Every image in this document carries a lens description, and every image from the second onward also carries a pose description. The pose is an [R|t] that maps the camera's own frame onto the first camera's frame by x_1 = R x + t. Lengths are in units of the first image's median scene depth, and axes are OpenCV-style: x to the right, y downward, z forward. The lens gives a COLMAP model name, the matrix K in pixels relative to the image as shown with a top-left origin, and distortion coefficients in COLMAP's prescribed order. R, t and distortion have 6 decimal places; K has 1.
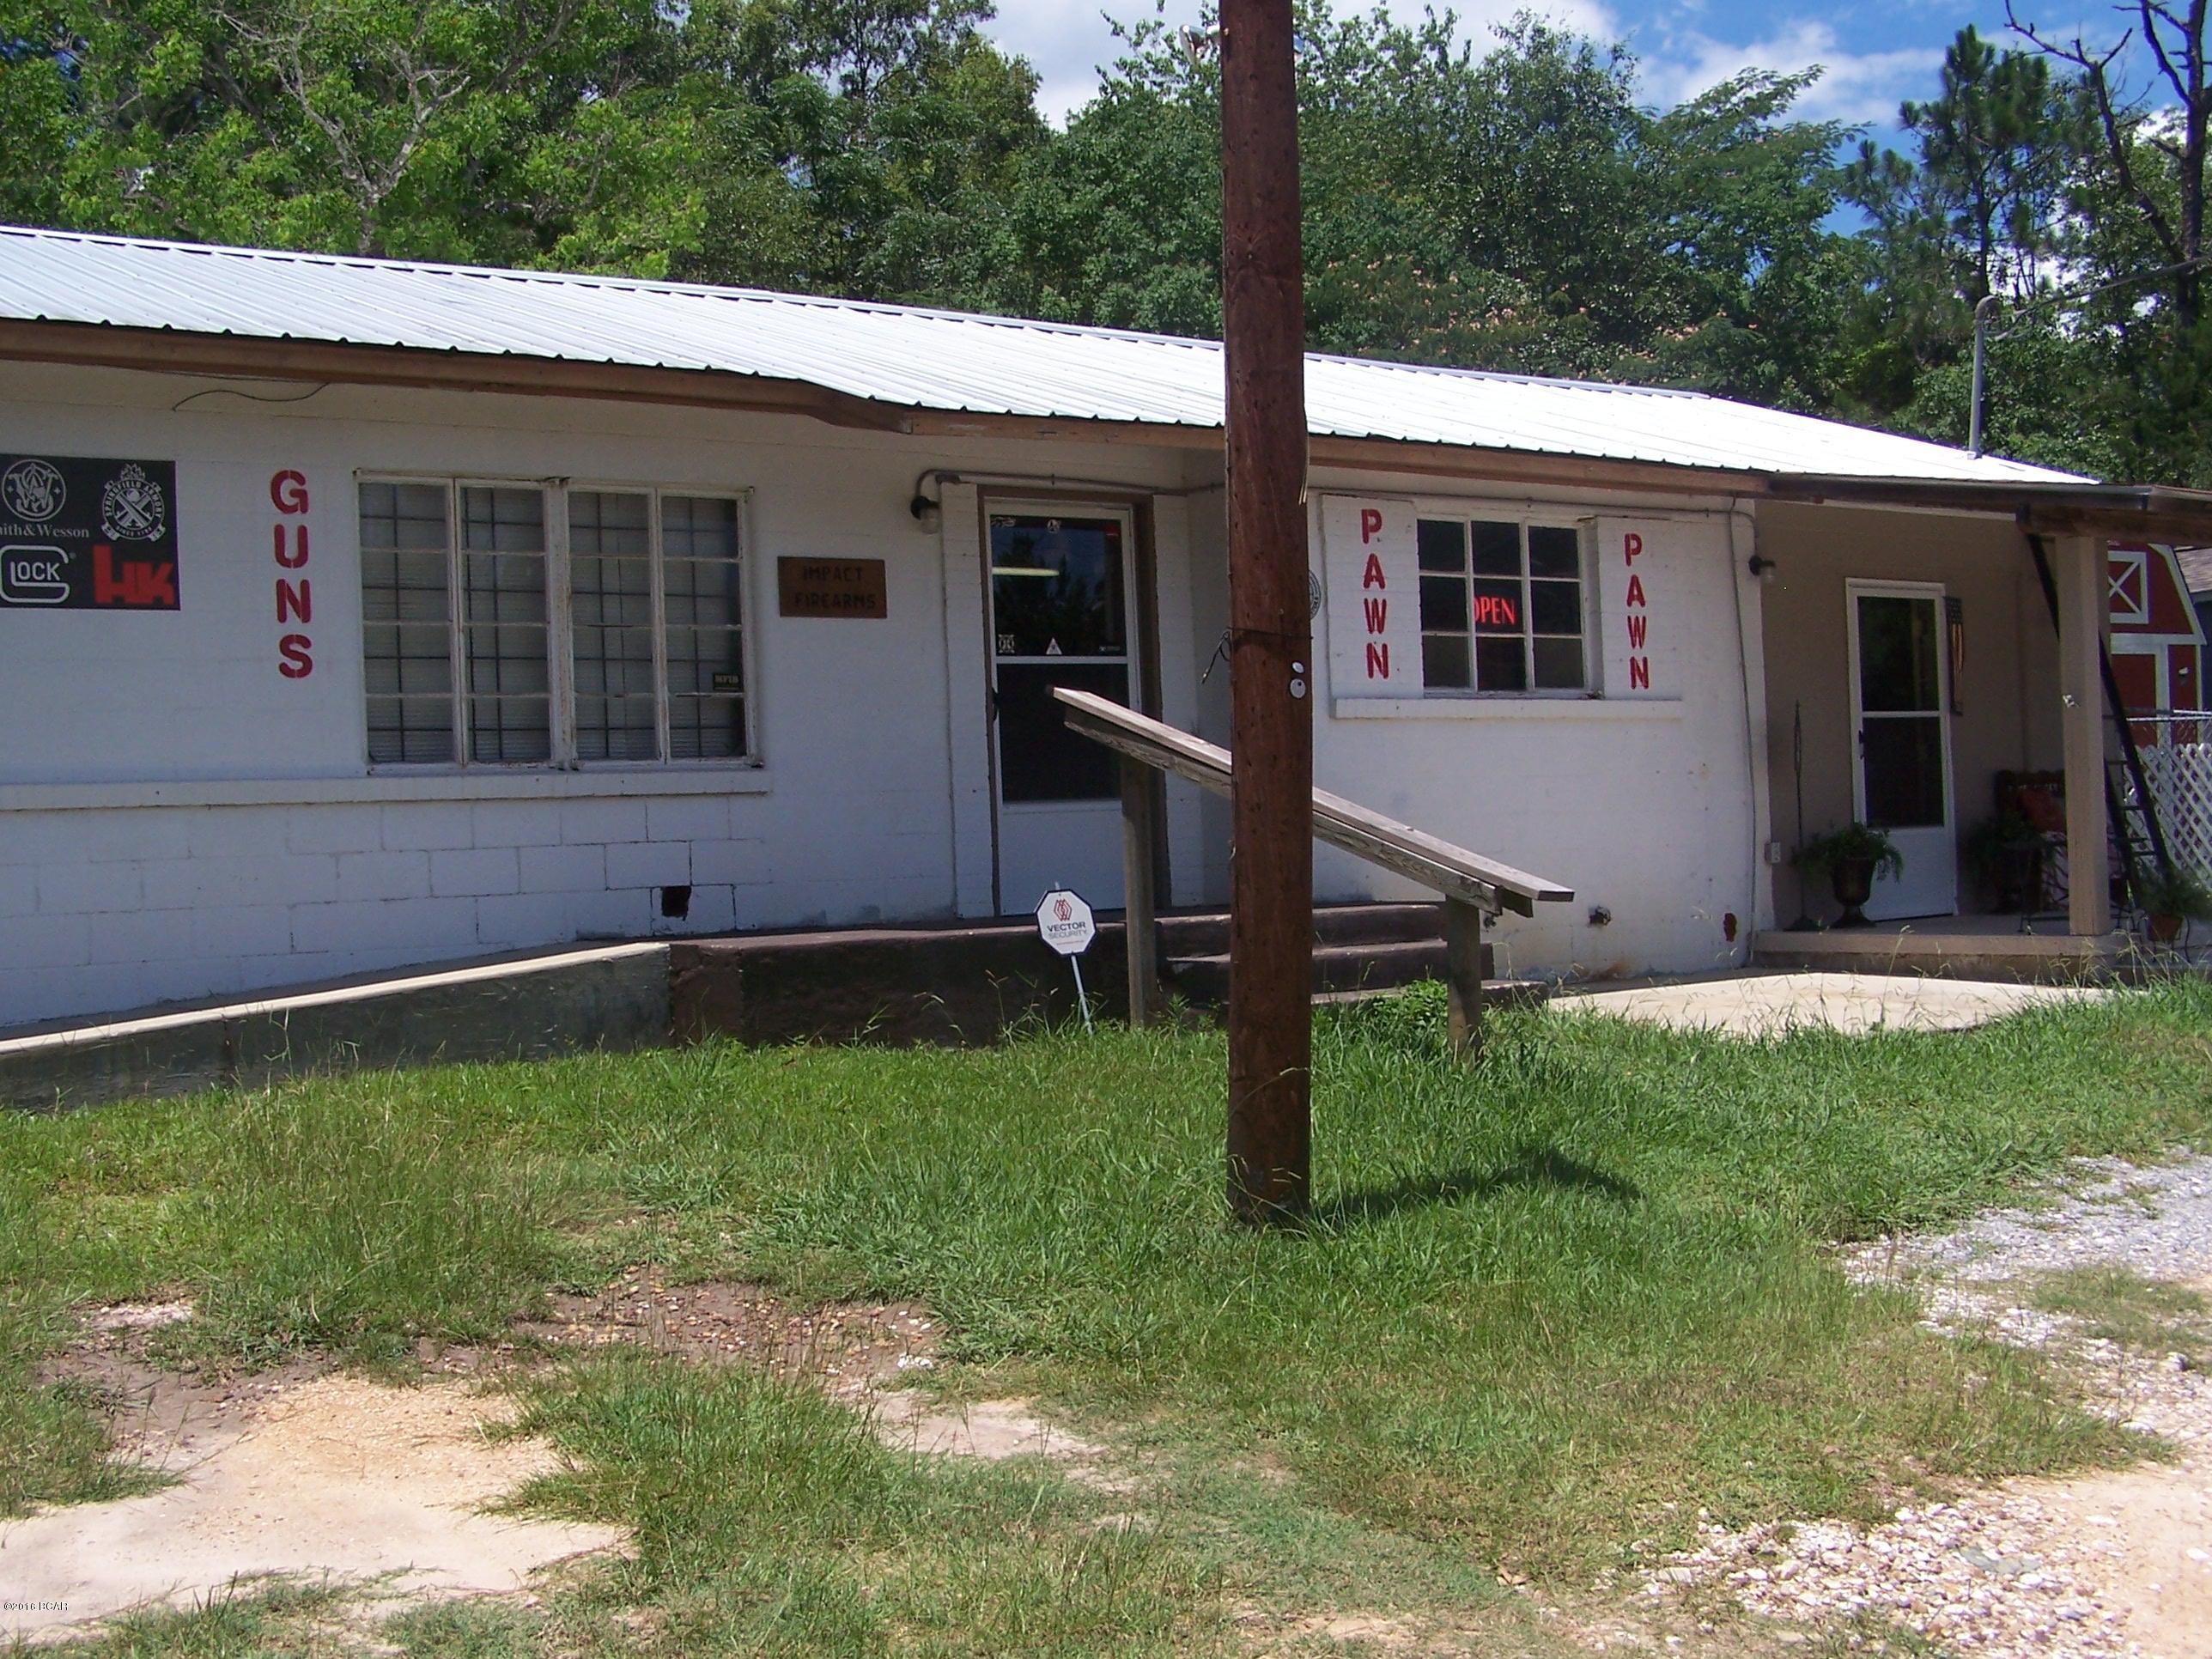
lens RADIAL K [[2504.4, 0, 1104.1], [0, 2504.4, 834.8], [0, 0, 1]] dist [-0.100383, 0.000000]
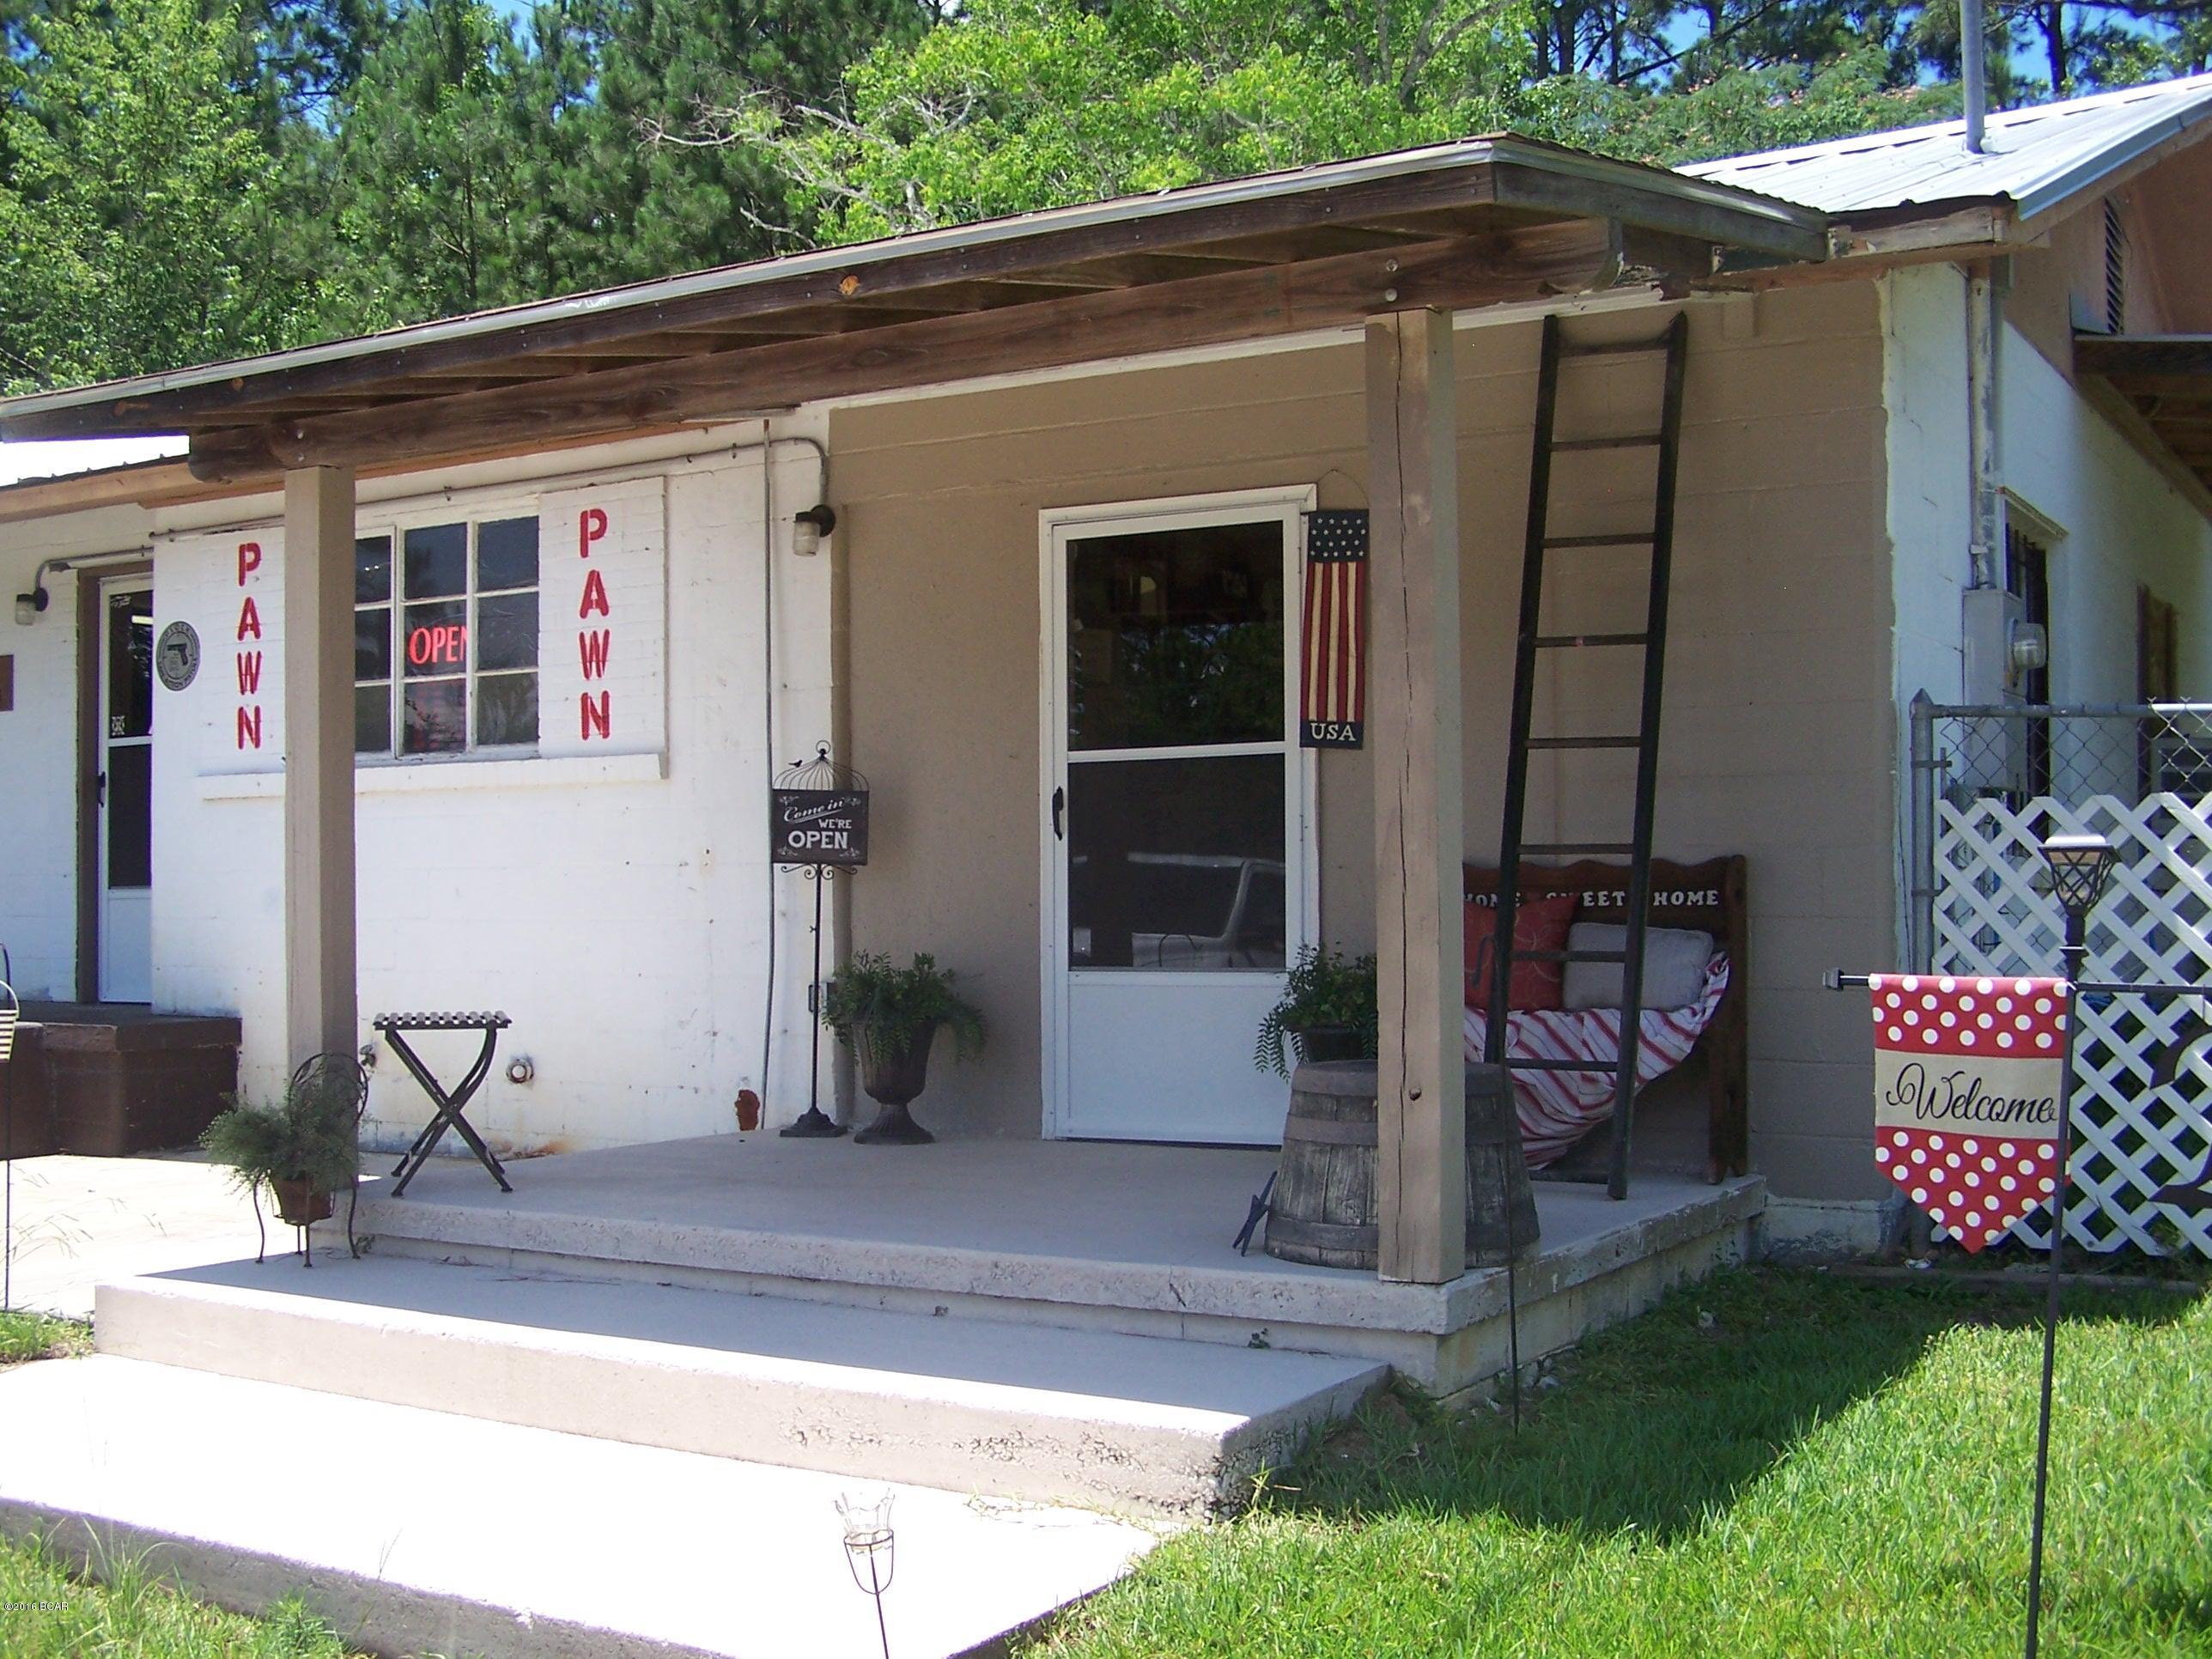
lens RADIAL K [[2504.4, 0, 1038.4], [0, 2504.4, 883.6], [0, 0, 1]] dist [-0.100383, 0.000000]
pose [[0.385023, 0.031056, -0.922384, 0.880963], [-0.005216, 0.999491, 0.031475, -0.041525], [0.922892, -0.007307, 0.384989, 0.849532]]
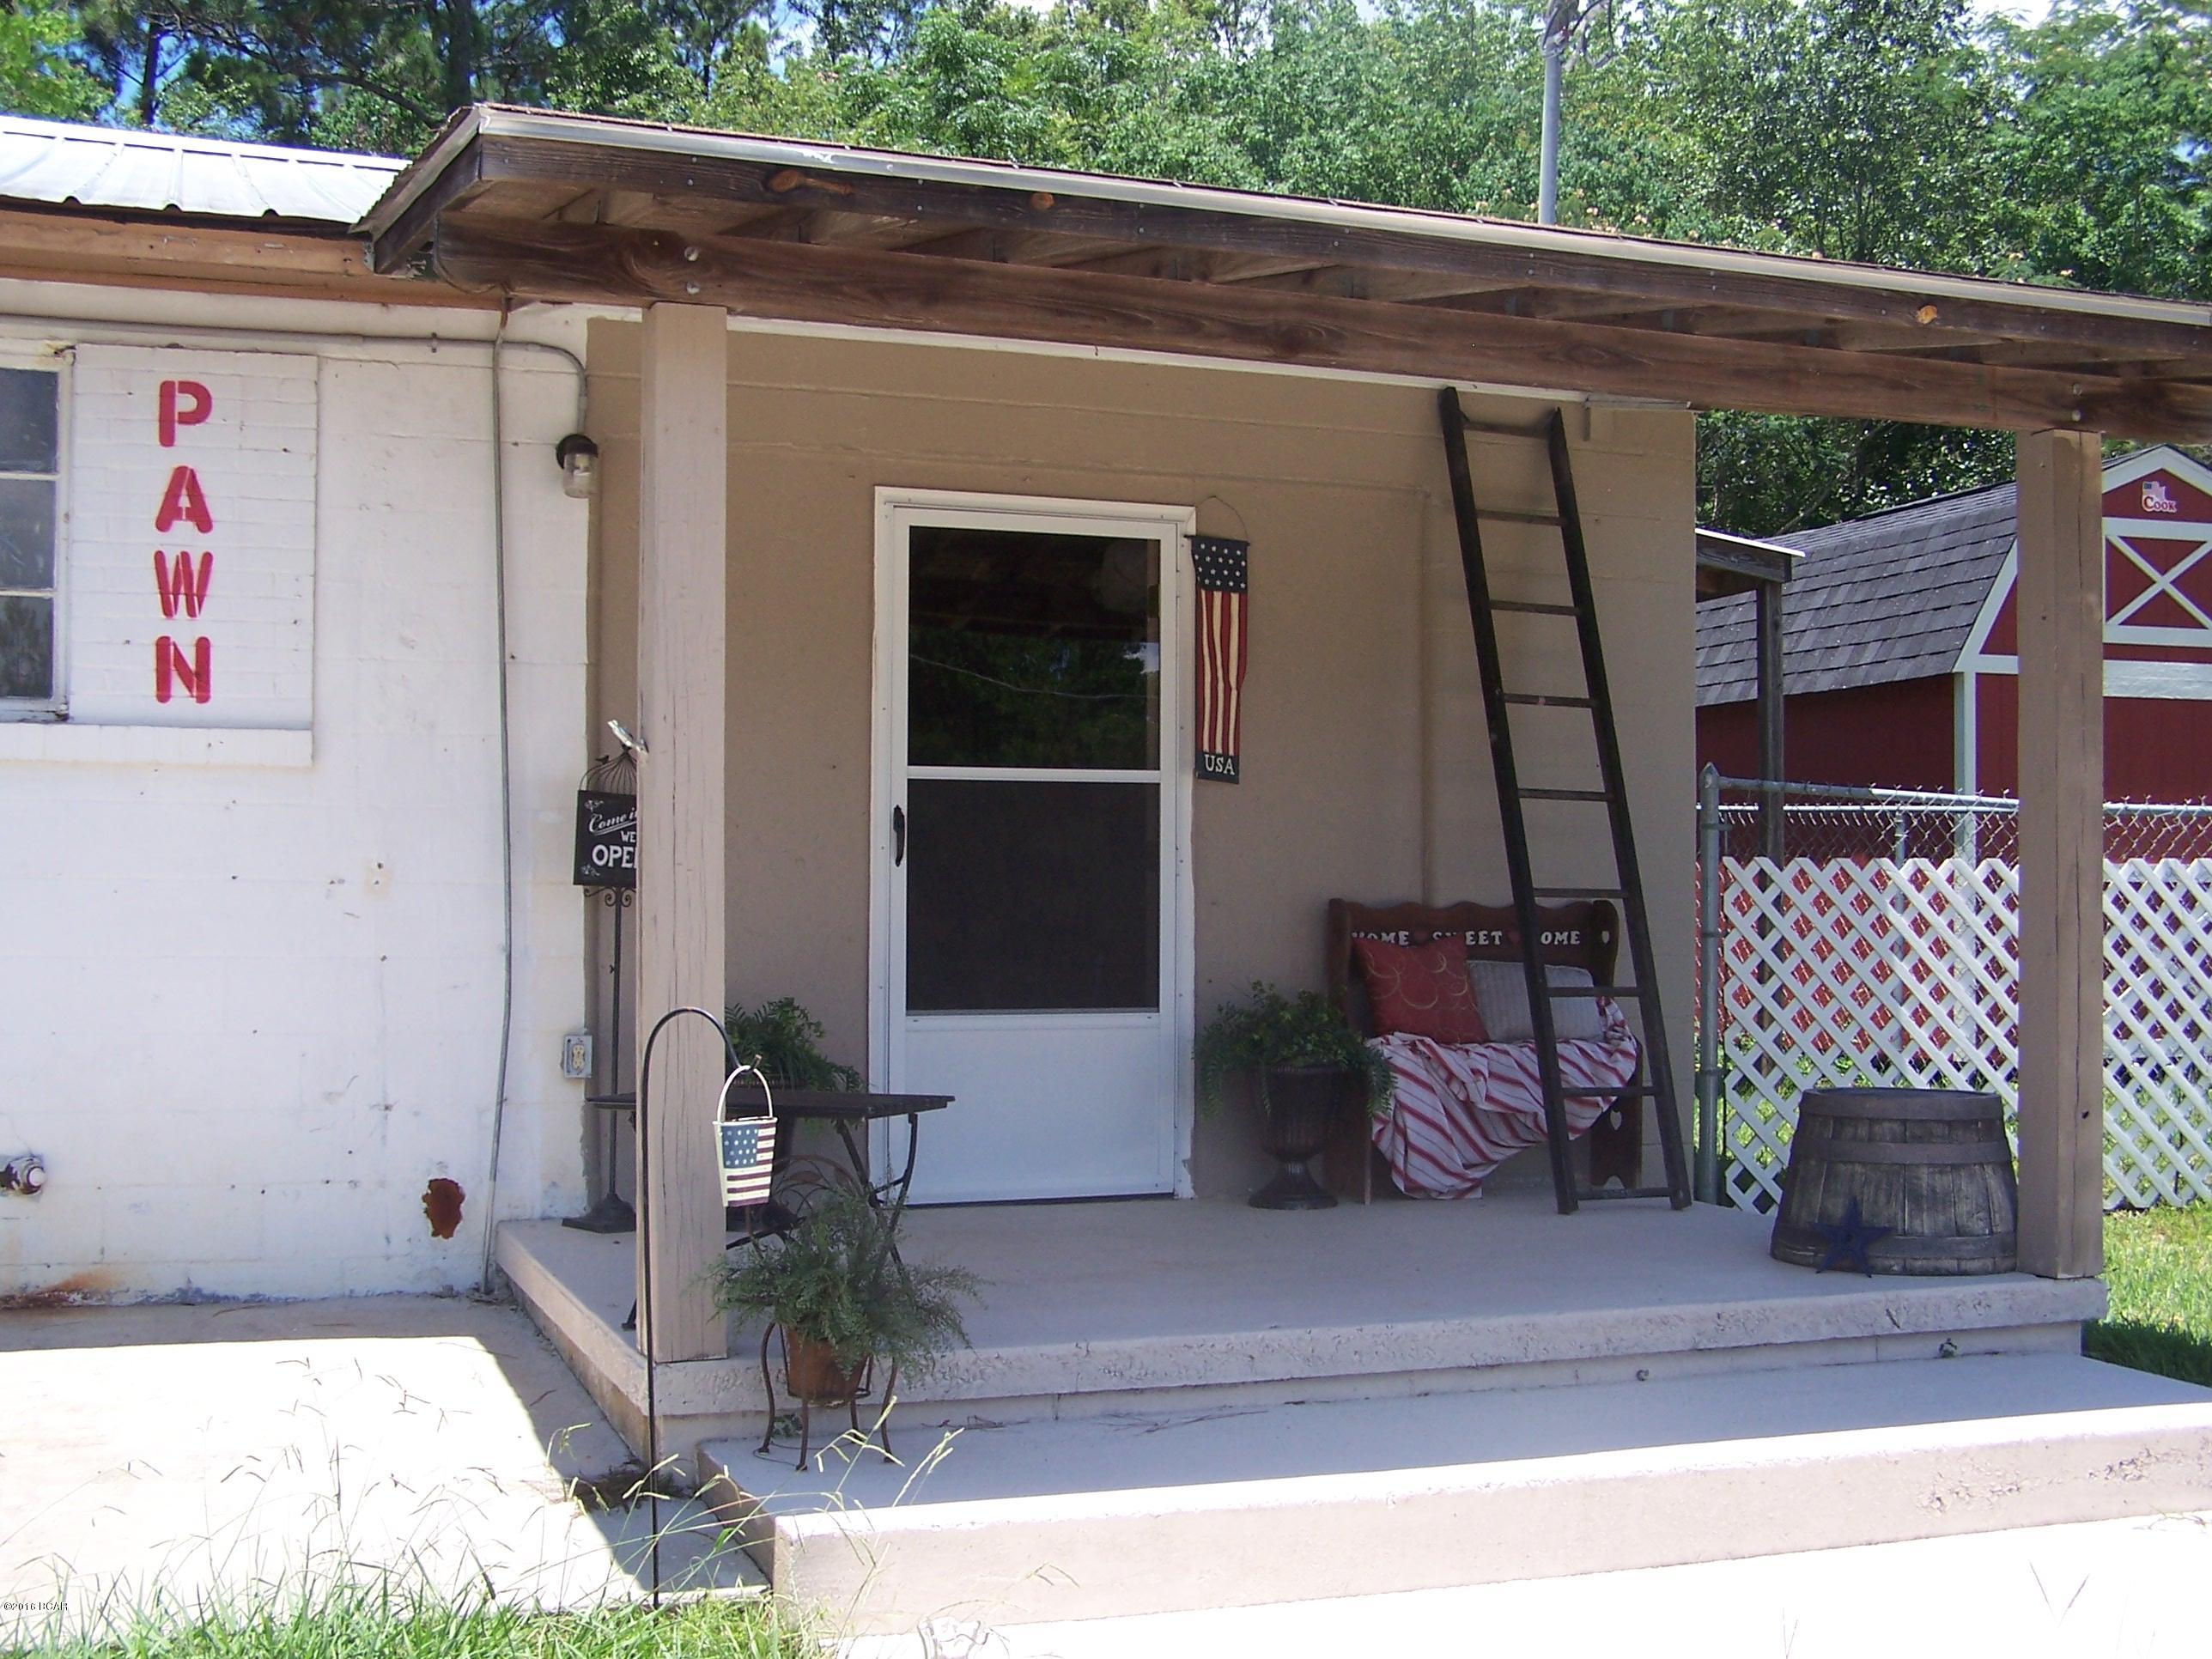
lens RADIAL K [[2504.4, 0, 1054.4], [0, 2504.4, 885.8], [0, 0, 1]] dist [-0.100383, 0.000000]
pose [[0.958827, 0.039711, -0.281201, 0.509781], [-0.040769, 0.999166, 0.002091, -0.031368], [0.281050, 0.009459, 0.959647, 0.590710]]
